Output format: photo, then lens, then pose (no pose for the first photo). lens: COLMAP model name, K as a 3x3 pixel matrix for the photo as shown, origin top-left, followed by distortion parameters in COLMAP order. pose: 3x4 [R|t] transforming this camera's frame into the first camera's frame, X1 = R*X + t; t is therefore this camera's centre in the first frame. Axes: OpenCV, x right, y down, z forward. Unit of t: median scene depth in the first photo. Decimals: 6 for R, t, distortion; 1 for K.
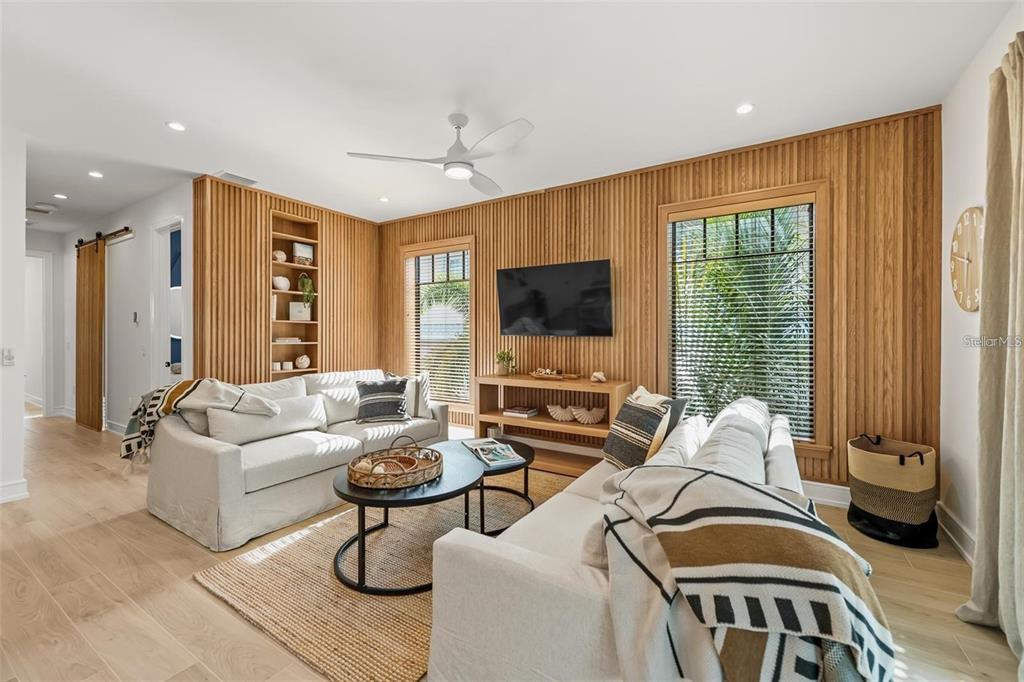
lens RADIAL K [[417.4, 0, 514.3], [0, 417.4, 334.3], [0, 0, 1]] dist [0.003086, -0.000617]
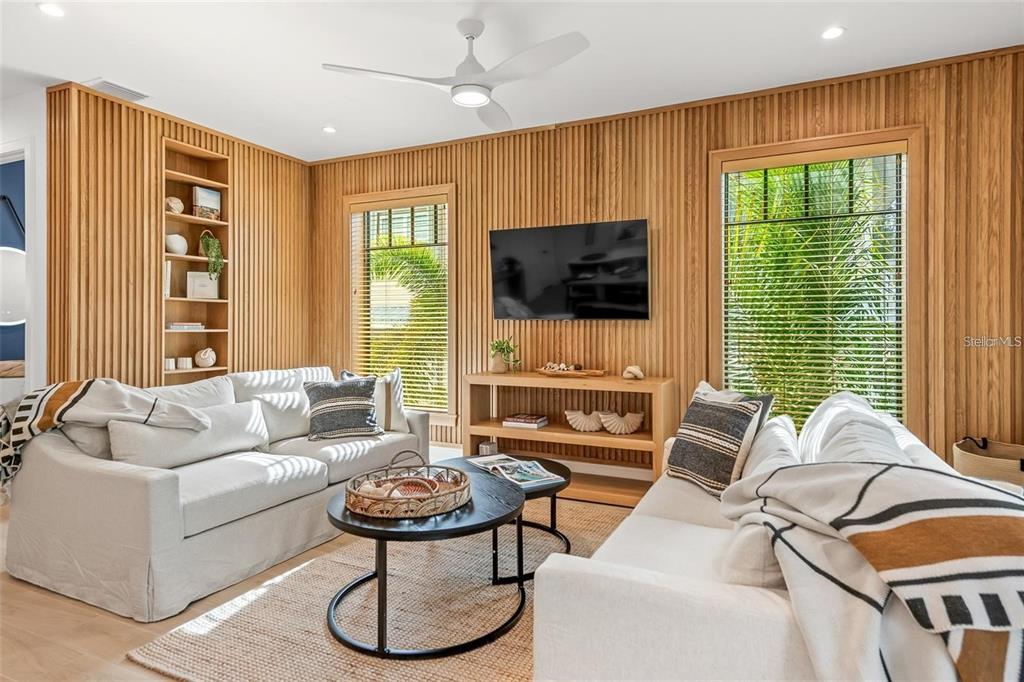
lens RADIAL K [[576.9, 0, 515.7], [0, 576.9, 321.3], [0, 0, 1]] dist [0.021635, -0.003241]
pose [[0.993541, -0.000107, 0.113470, -0.152480], [0.000575, 0.999991, -0.004090, 0.014670], [-0.113468, 0.004129, 0.993533, -0.033280]]
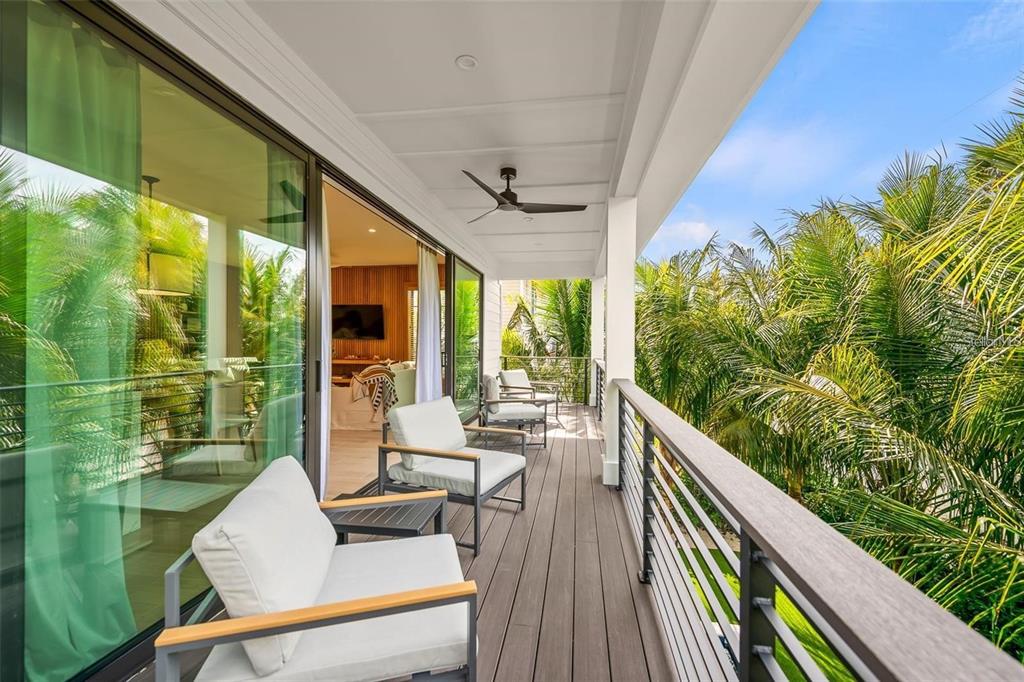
lens RADIAL K [[417.4, 0, 520.5], [0, 417.4, 341.6], [0, 0, 1]] dist [0.003086, -0.000617]
pose [[0.917209, 0.003599, 0.398390, 0.021490], [-0.005303, 0.999981, 0.003175, 0.005901], [-0.398371, -0.005024, 0.917211, -1.535171]]
